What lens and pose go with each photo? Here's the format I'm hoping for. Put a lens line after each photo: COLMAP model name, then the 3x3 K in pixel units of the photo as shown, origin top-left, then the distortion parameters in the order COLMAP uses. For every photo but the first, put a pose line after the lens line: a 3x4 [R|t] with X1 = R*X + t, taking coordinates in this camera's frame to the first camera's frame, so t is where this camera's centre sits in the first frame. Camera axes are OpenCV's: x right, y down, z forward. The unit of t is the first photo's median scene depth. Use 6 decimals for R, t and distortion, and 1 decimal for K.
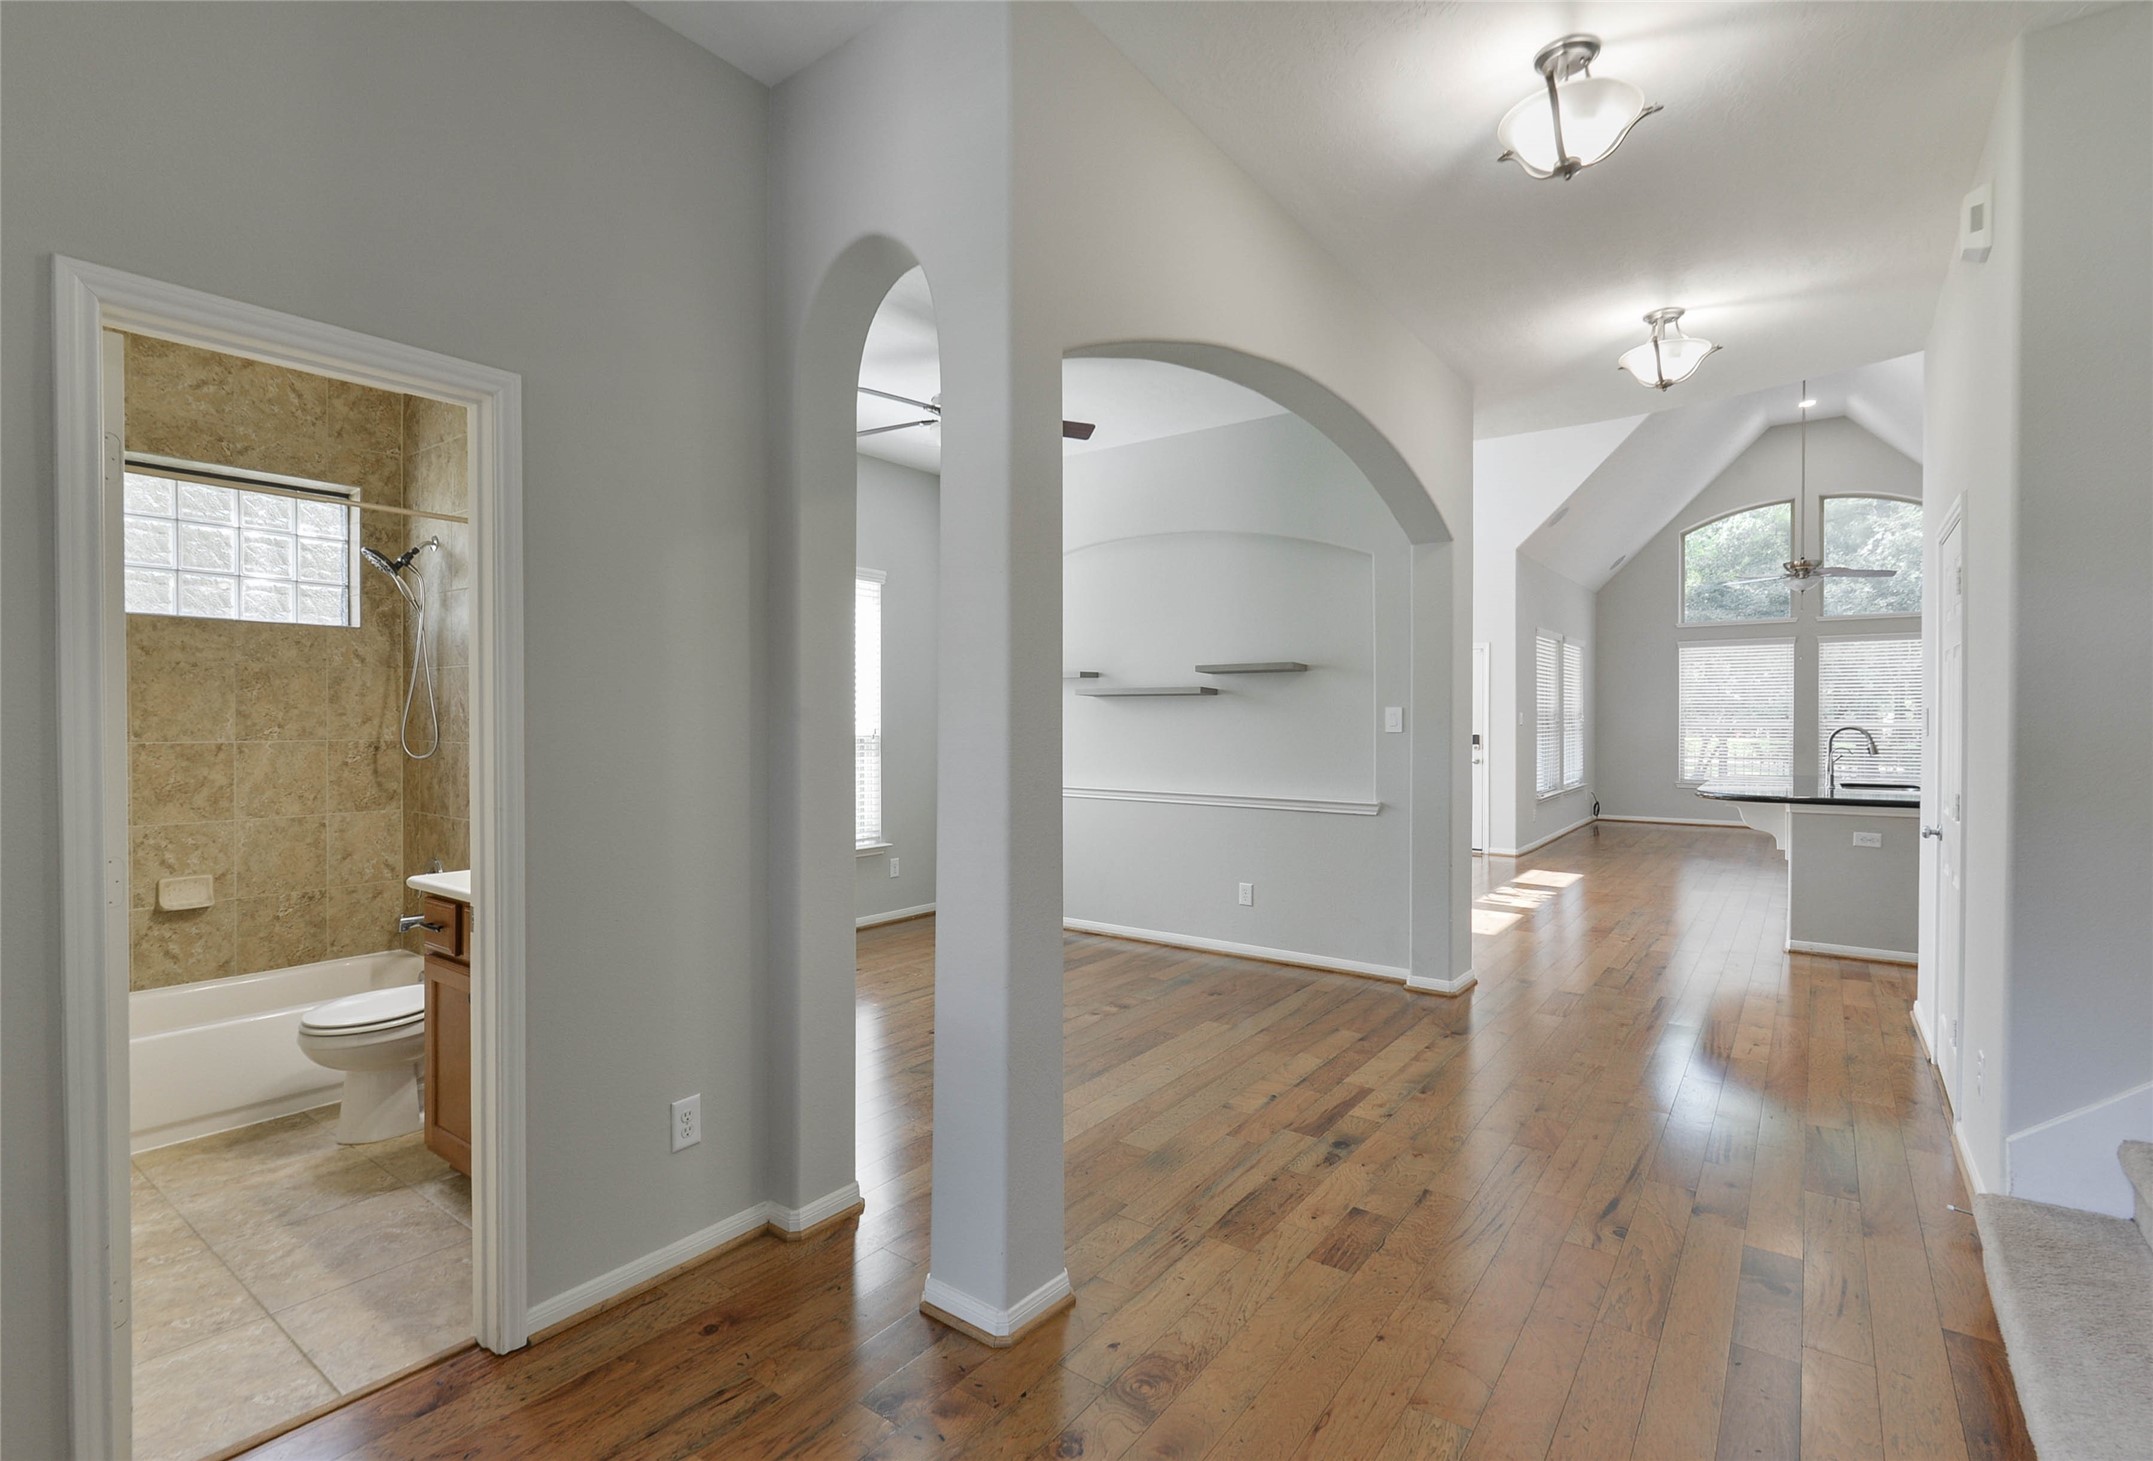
lens RADIAL K [[1019.5, 0, 1075.0], [0, 1019.5, 729.3], [0, 0, 1]] dist [0.006083, -0.001287]
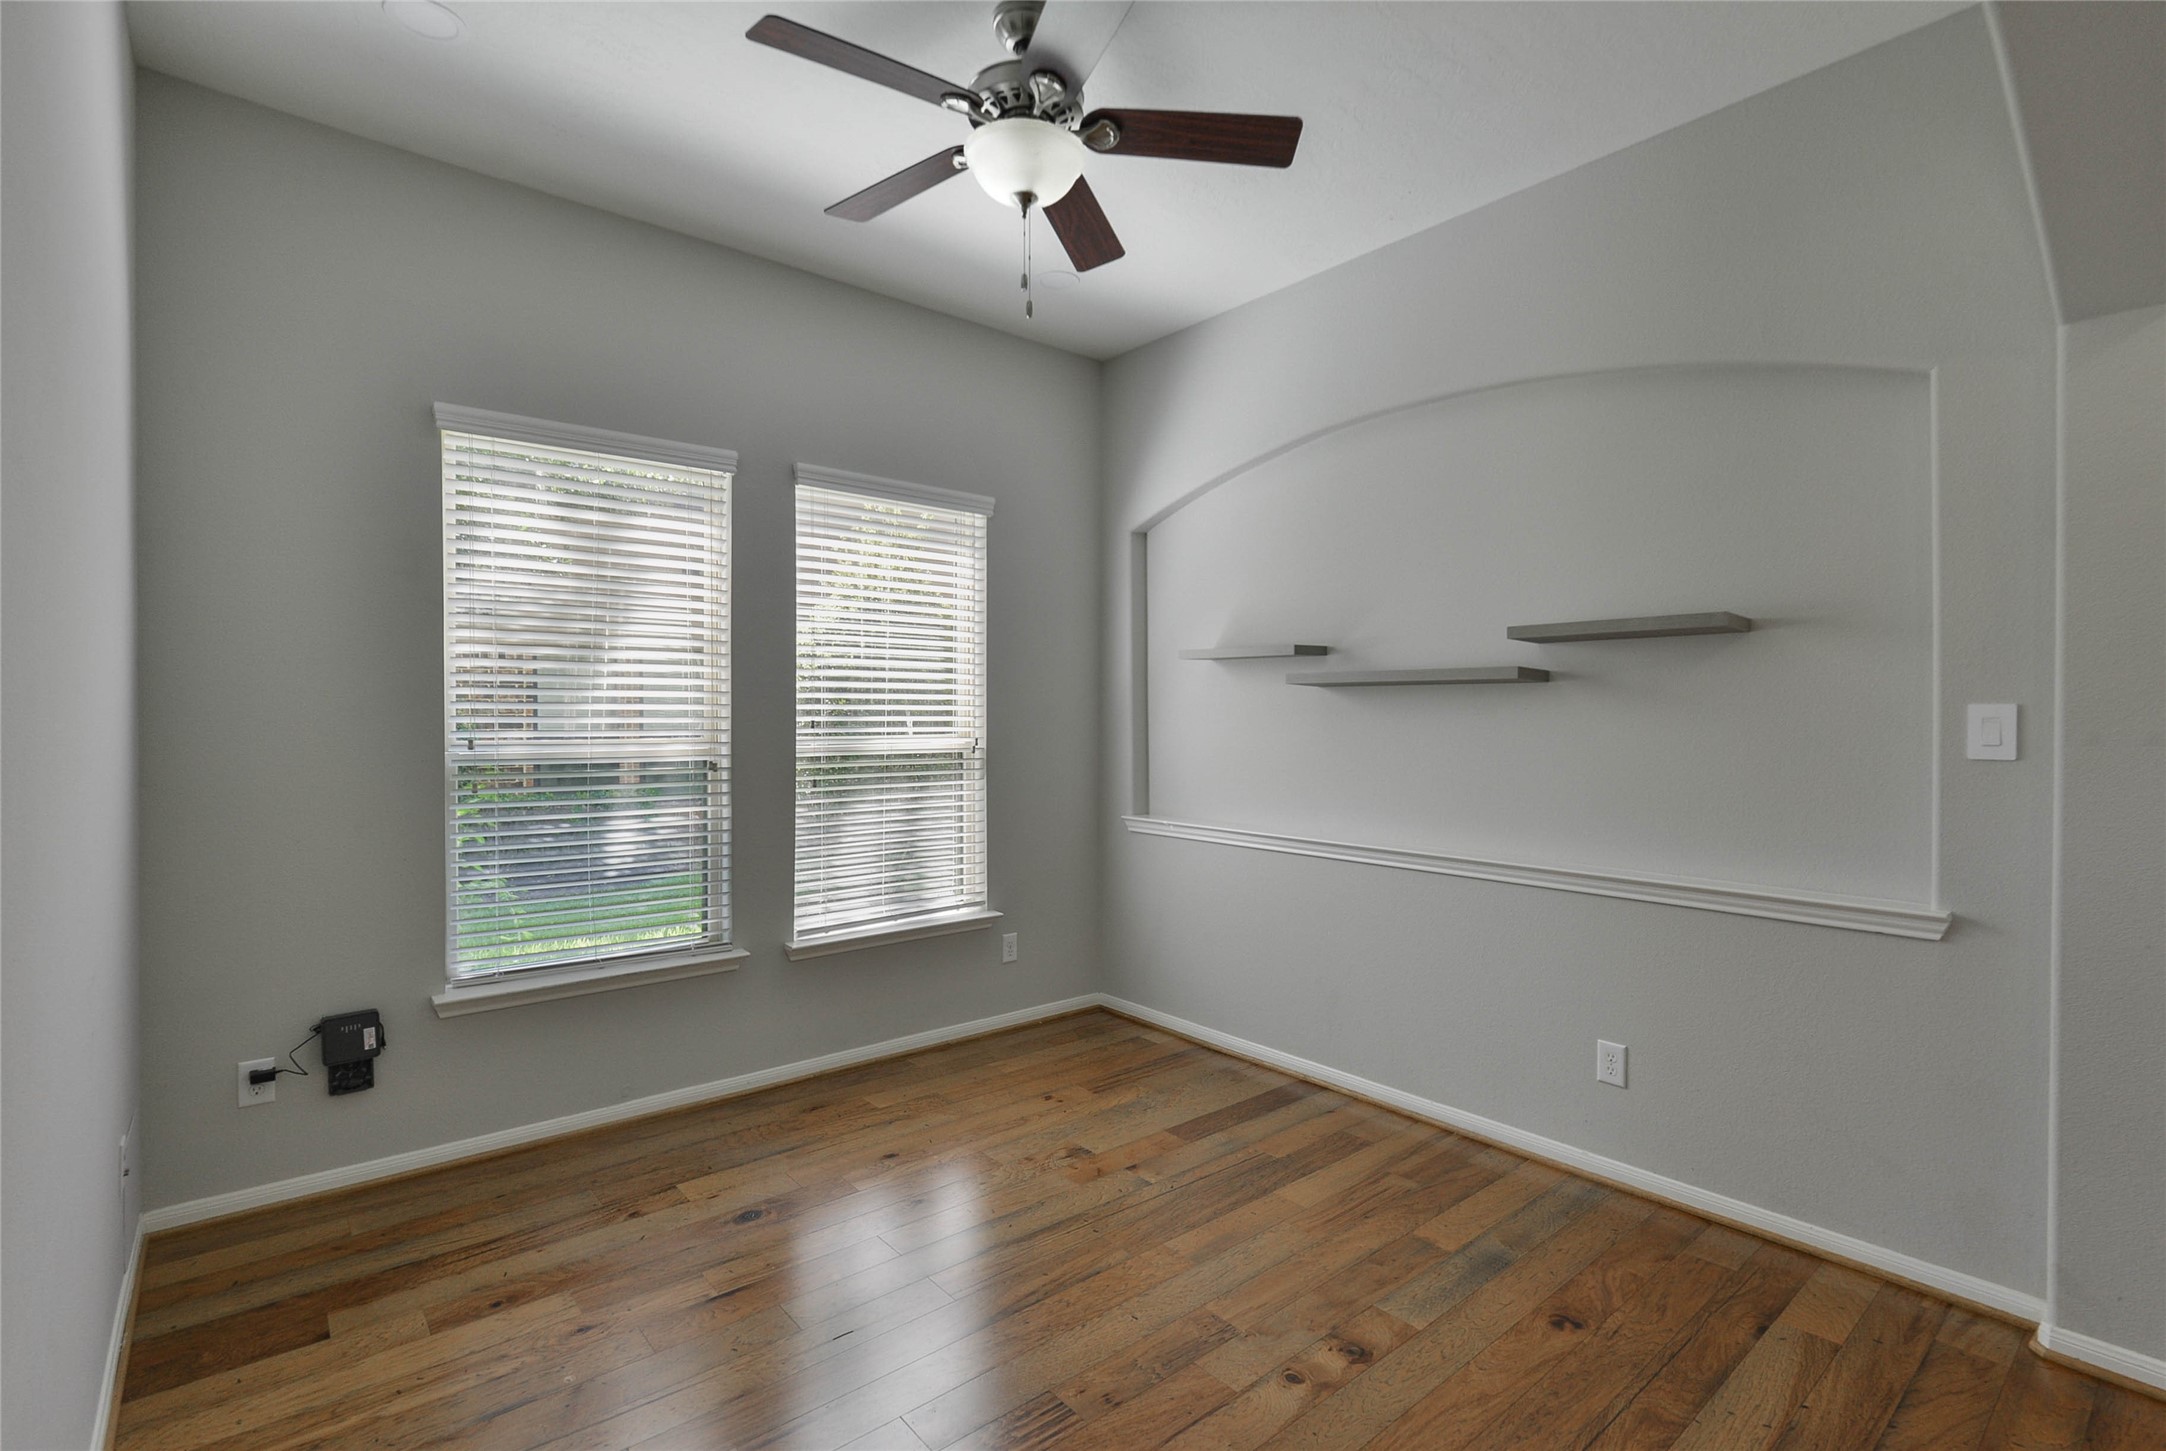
lens RADIAL K [[993.9, 0, 1075.5], [0, 993.9, 724.8], [0, 0, 1]] dist [-0.010197, -0.000325]
pose [[0.967916, -0.000602, -0.251272, 0.030782], [0.002234, 0.999978, 0.006213, -0.015490], [0.251262, -0.006575, 0.967897, 0.459293]]
